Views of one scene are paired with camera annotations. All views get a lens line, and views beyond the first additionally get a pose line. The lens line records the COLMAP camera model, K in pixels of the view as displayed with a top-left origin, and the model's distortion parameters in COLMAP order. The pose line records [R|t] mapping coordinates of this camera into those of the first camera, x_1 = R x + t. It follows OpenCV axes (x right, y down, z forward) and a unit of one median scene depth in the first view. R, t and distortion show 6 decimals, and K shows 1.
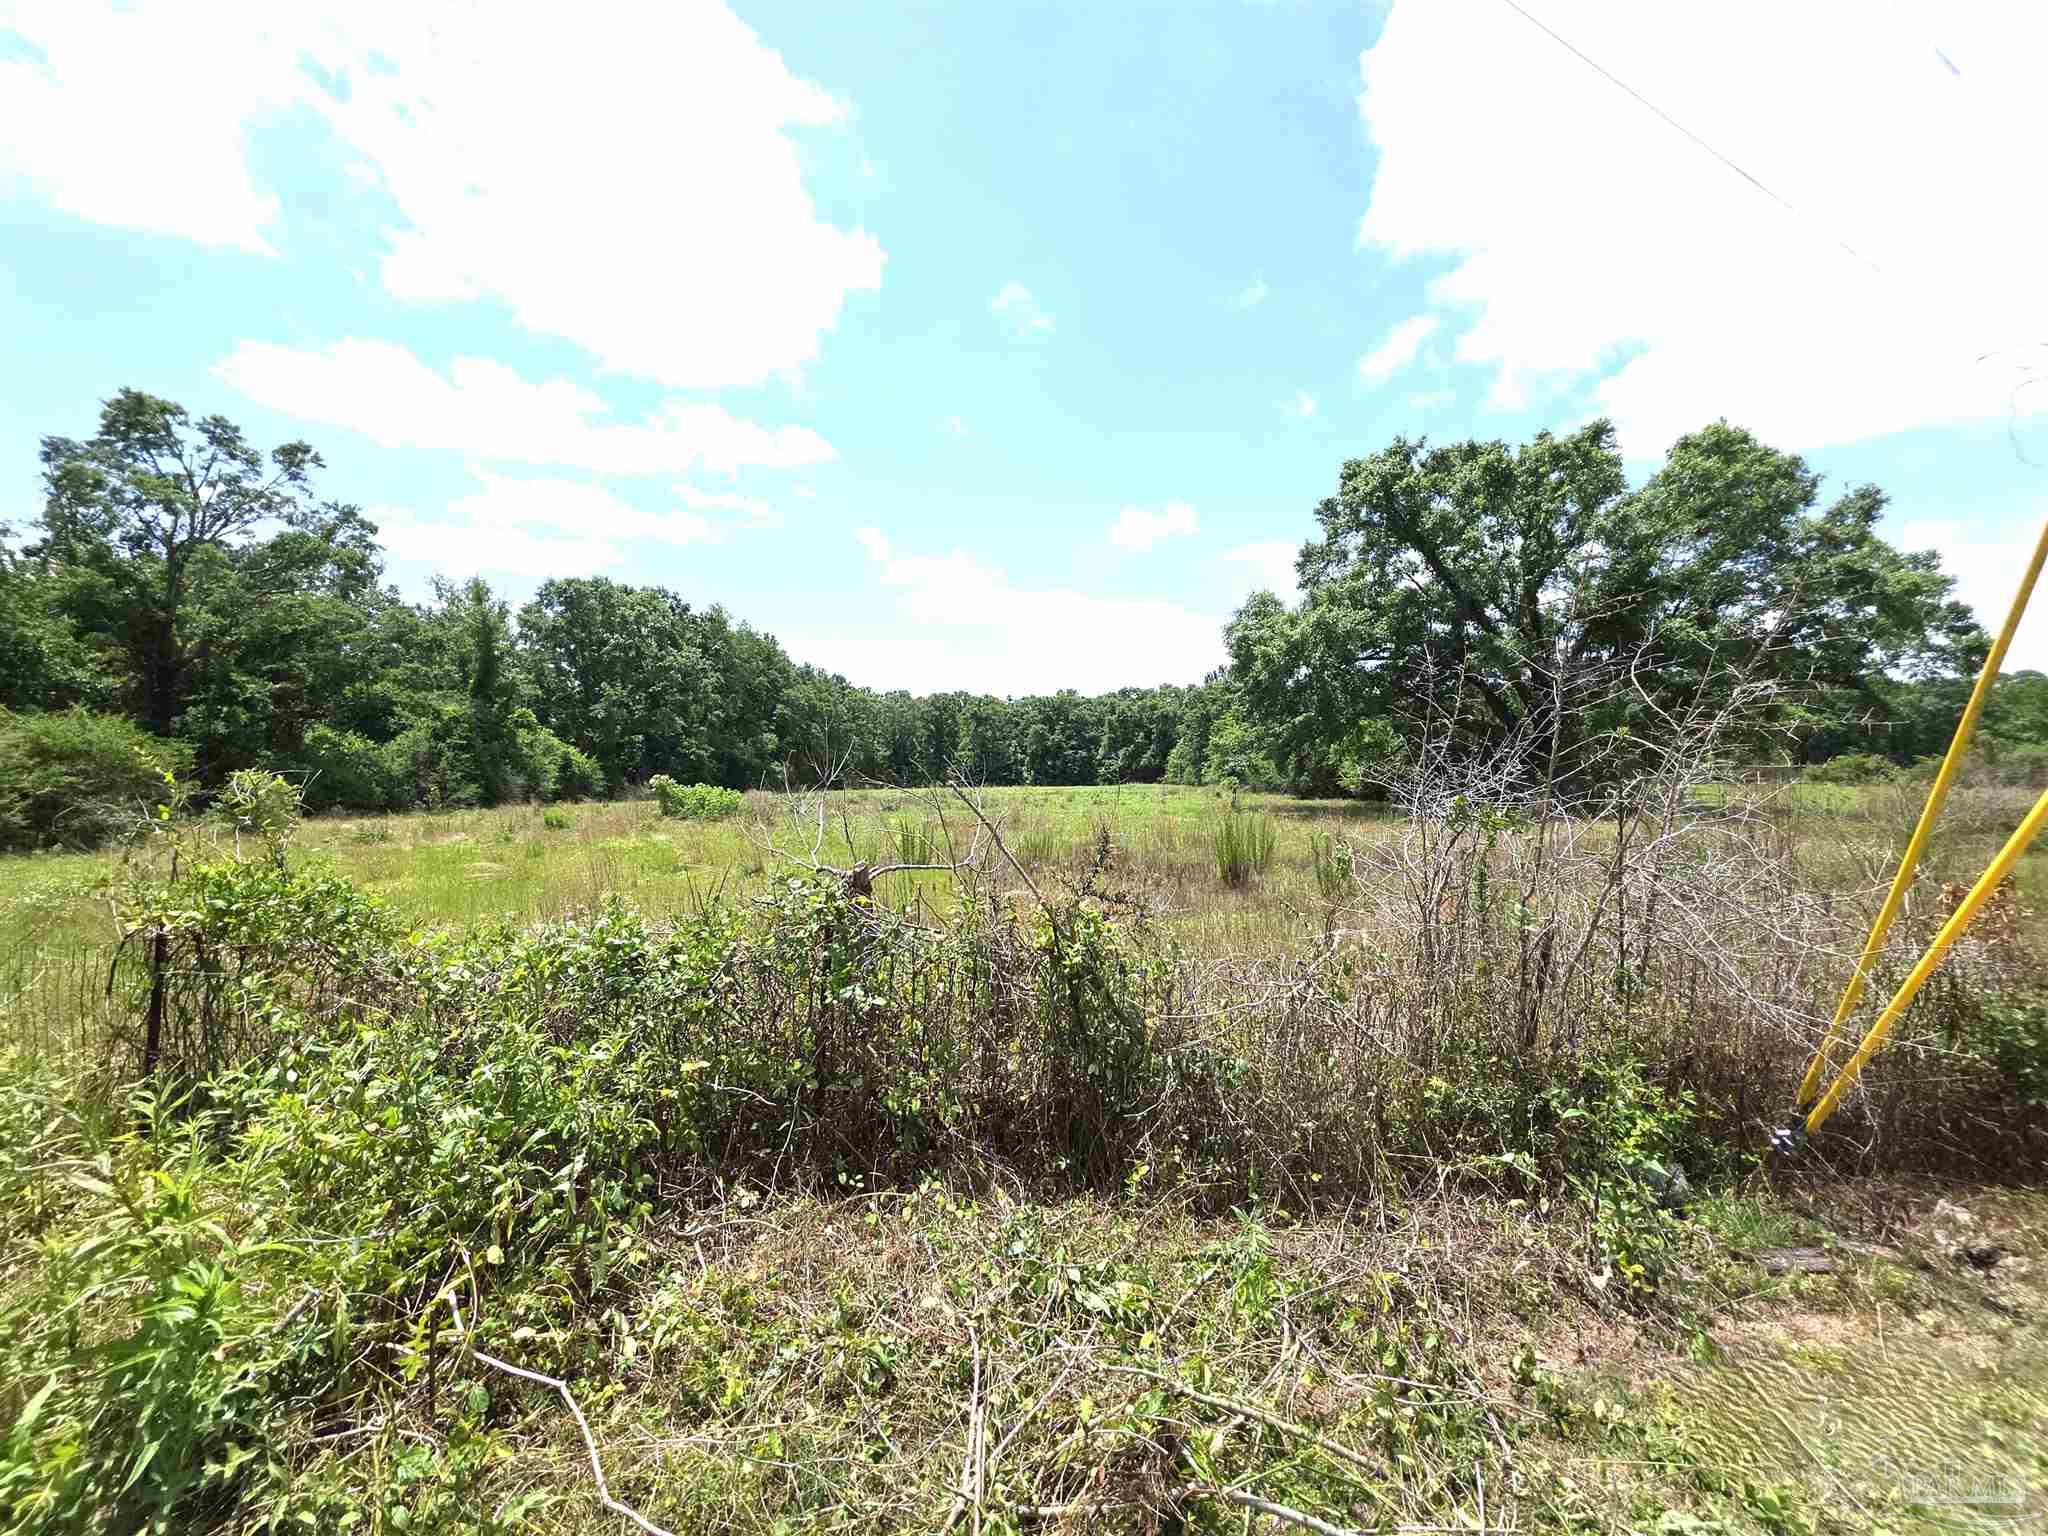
lens RADIAL K [[826.5, 0, 1024.0], [0, 826.5, 768.0], [0, 0, 1]] dist [0.009919, 0.000209]
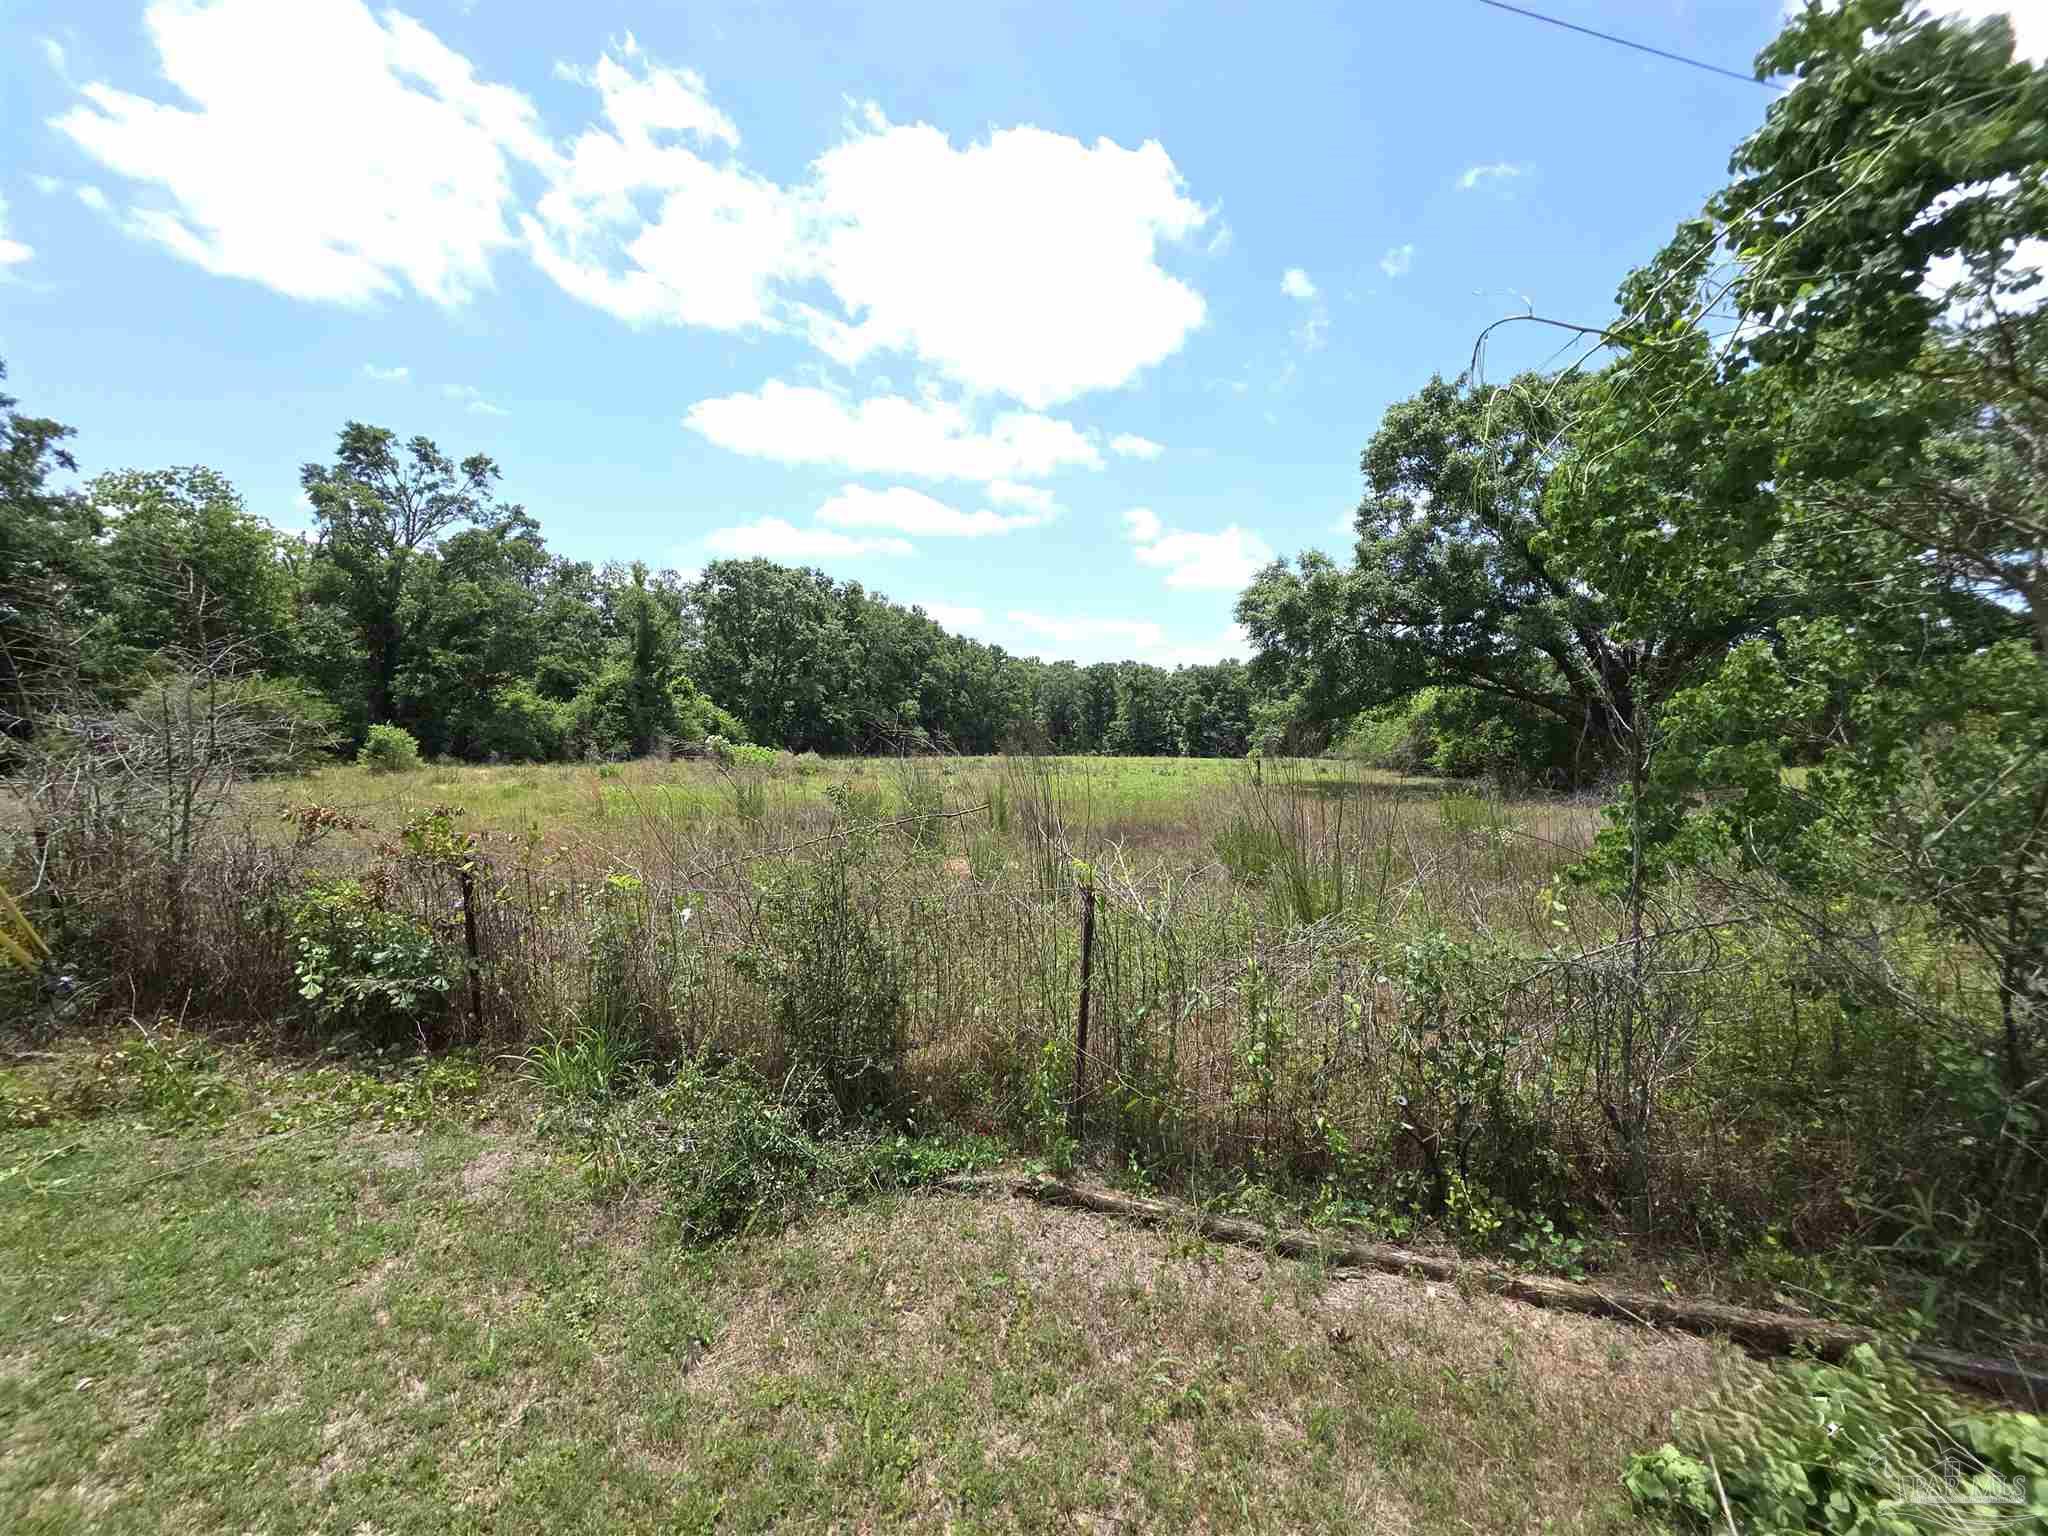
lens RADIAL K [[833.2, 0, 1024.0], [0, 833.2, 768.0], [0, 0, 1]] dist [0.011210, -0.000075]
pose [[0.970348, 0.028841, -0.239987, 0.126022], [-0.020222, 0.999062, 0.038299, 0.000373], [0.240867, -0.032310, 0.970020, -0.002515]]
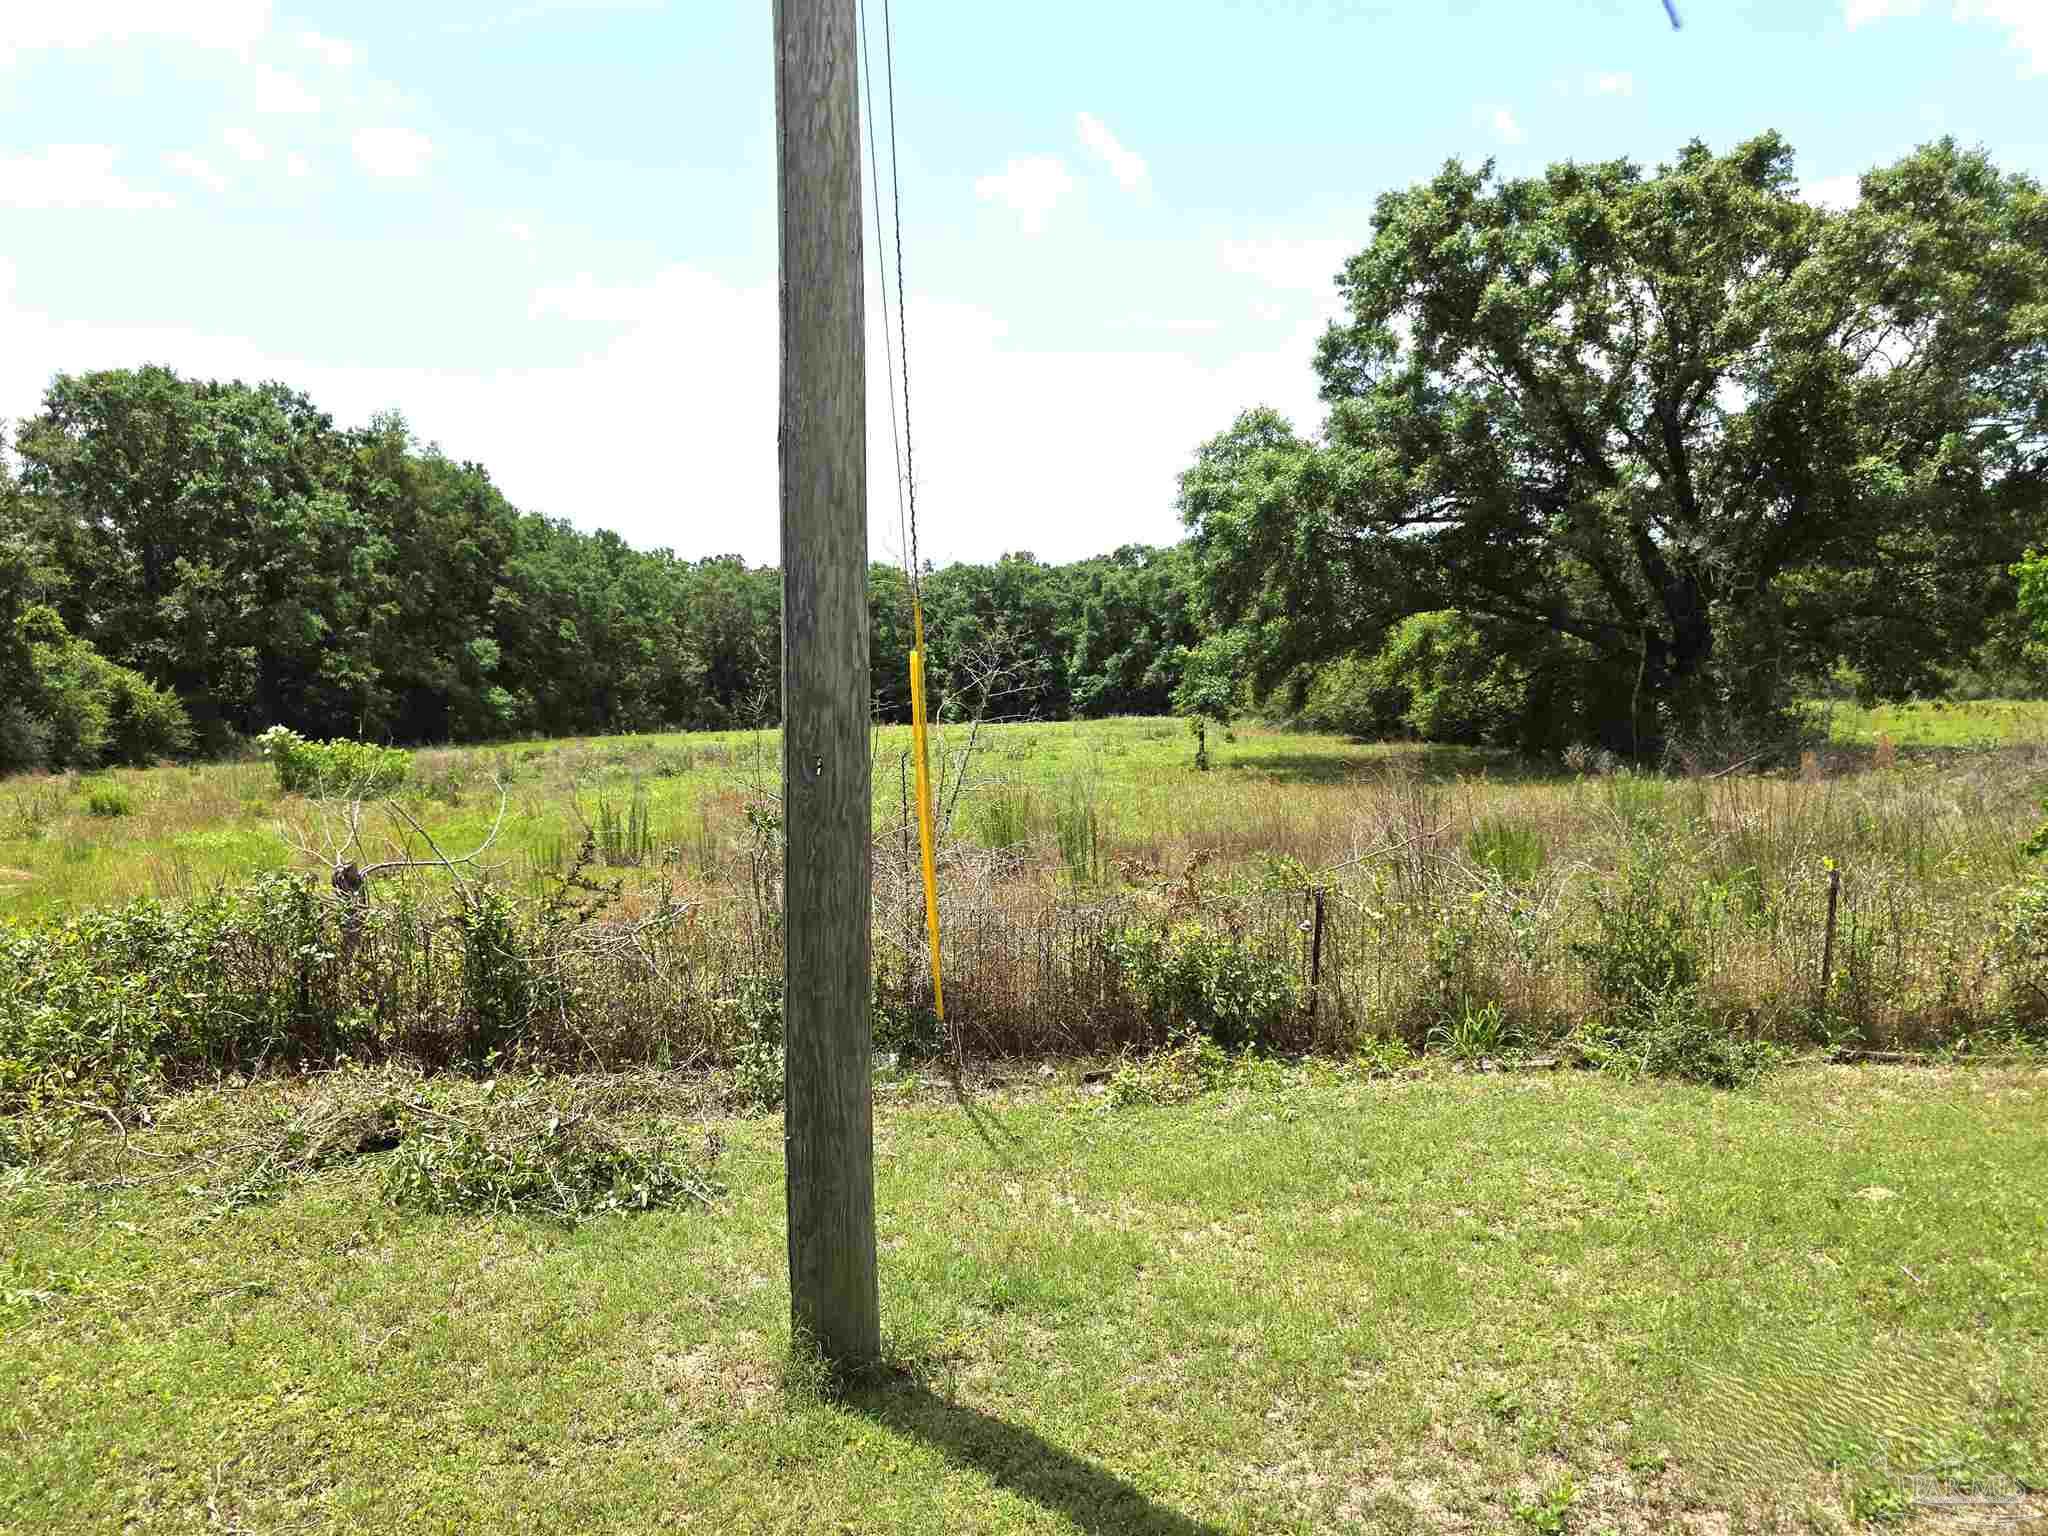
lens RADIAL K [[1482.0, 0, 1013.6], [0, 1482.0, 816.2], [0, 0, 1]] dist [0.067674, -0.063064]
pose [[0.999525, -0.017326, 0.025485, 0.044949], [0.015020, 0.996003, 0.088048, -0.008141], [-0.026909, -0.087624, 0.995790, -0.076145]]
